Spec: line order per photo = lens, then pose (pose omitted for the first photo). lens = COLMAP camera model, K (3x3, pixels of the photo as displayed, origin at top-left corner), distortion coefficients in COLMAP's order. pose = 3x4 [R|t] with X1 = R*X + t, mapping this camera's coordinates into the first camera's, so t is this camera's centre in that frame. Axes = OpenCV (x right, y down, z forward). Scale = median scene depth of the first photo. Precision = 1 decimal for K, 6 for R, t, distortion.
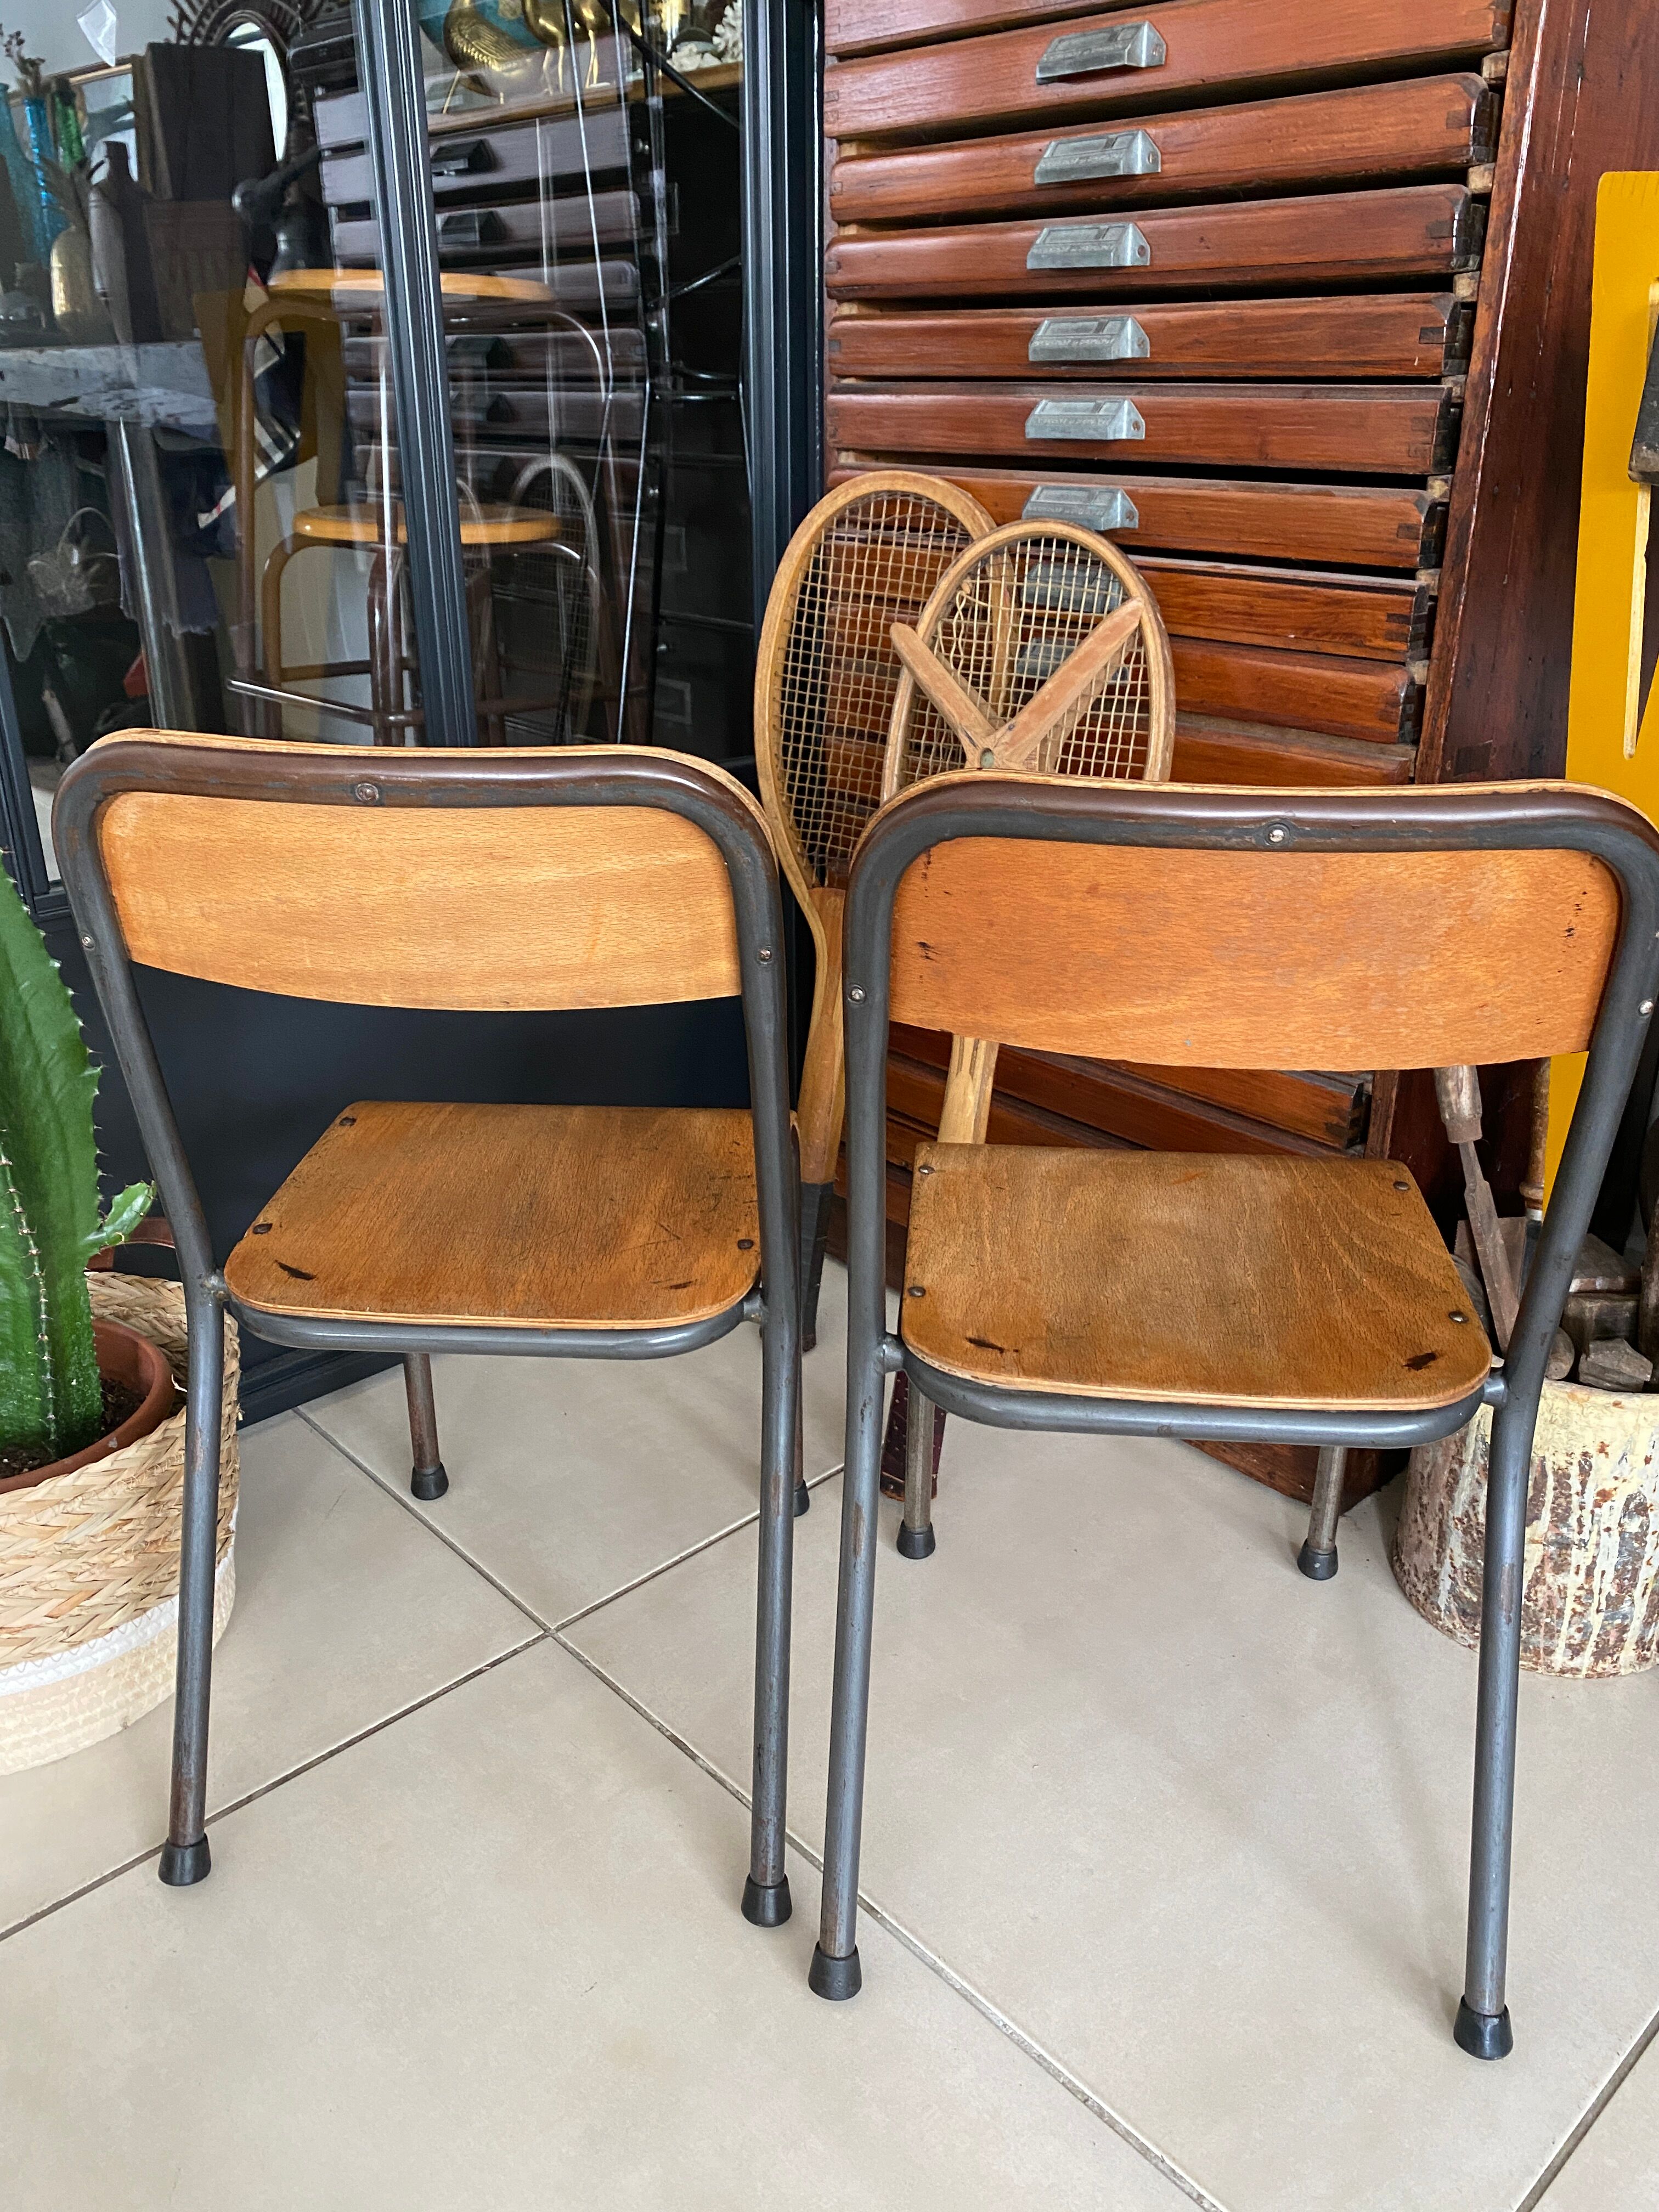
lens RADIAL K [[1715.4, 0, 819.0], [0, 1715.4, 1088.6], [0, 0, 1]] dist [0.005409, -0.003422]
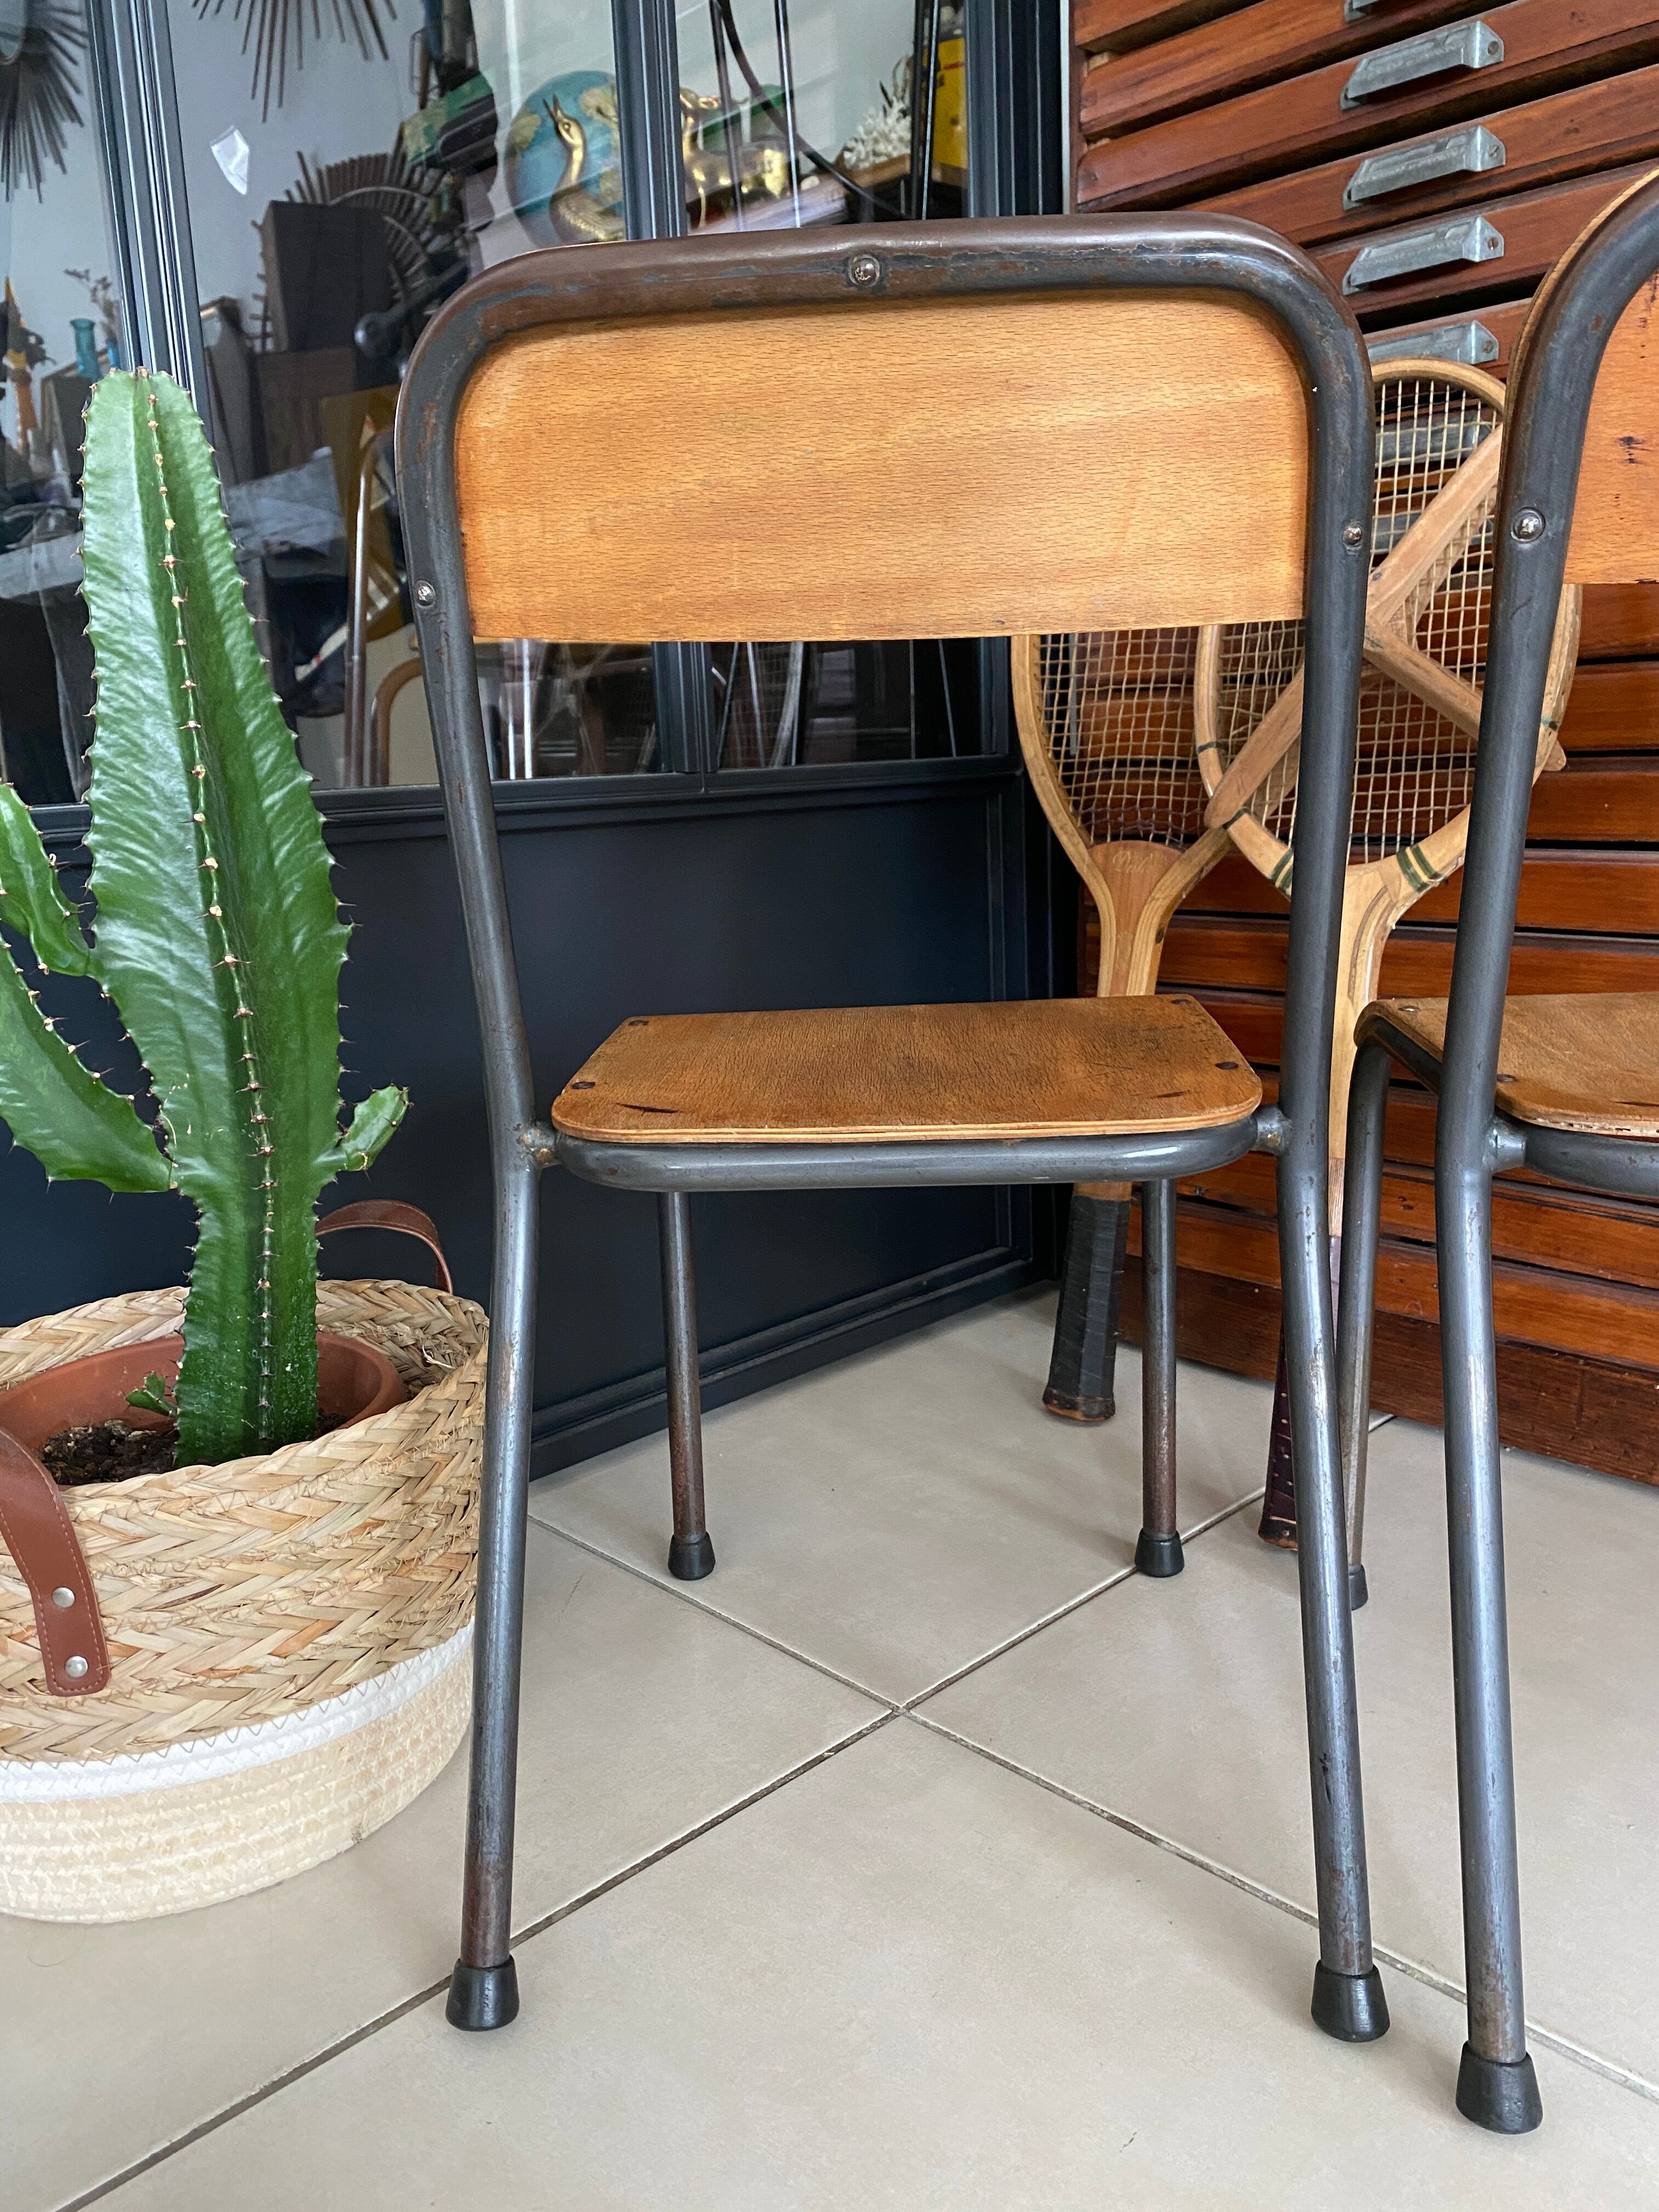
lens RADIAL K [[1715.4, 0, 822.7], [0, 1715.4, 1085.0], [0, 0, 1]] dist [0.005409, -0.003422]
pose [[0.998918, -0.043576, 0.016258, -0.198074], [0.045929, 0.979282, -0.197226, 0.203341], [-0.007327, 0.197760, 0.980223, 0.220133]]
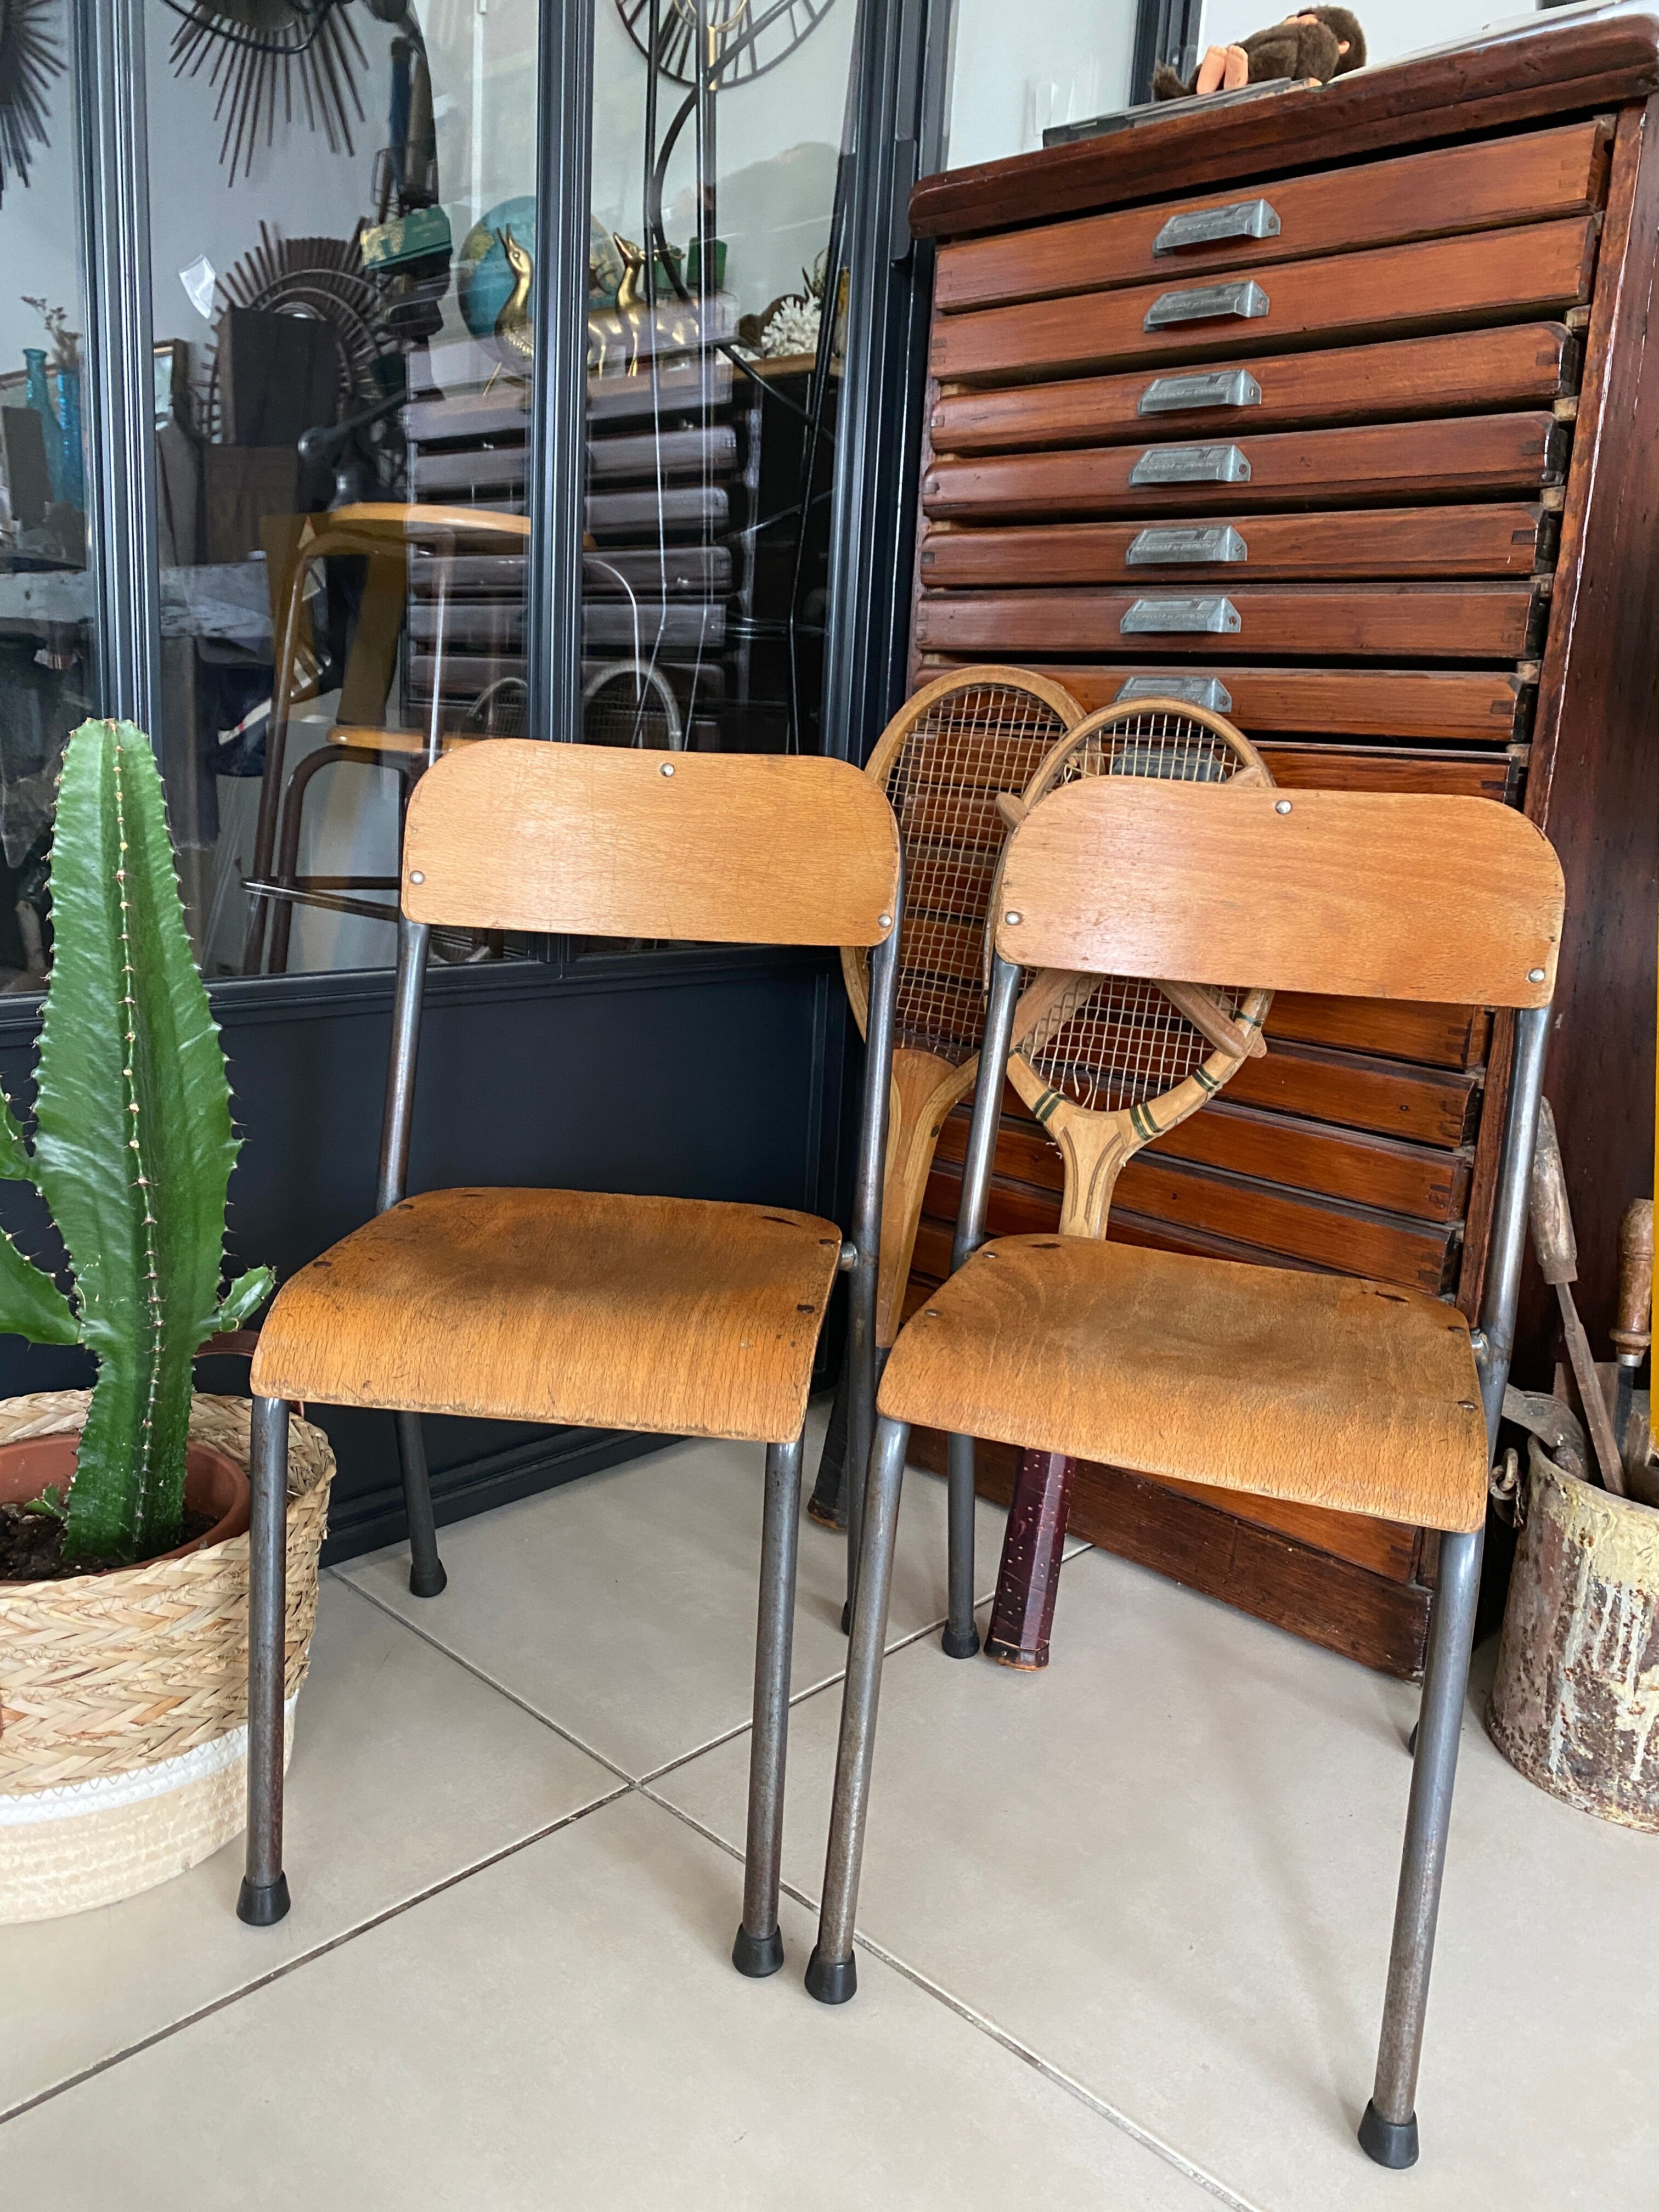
lens RADIAL K [[1715.4, 0, 823.0], [0, 1715.4, 1086.2], [0, 0, 1]] dist [0.005409, -0.003422]
pose [[0.996185, 0.043181, 0.075838, -0.147786], [-0.028282, 0.981848, -0.187550, 0.119861], [-0.082560, 0.184690, 0.979323, 0.004601]]
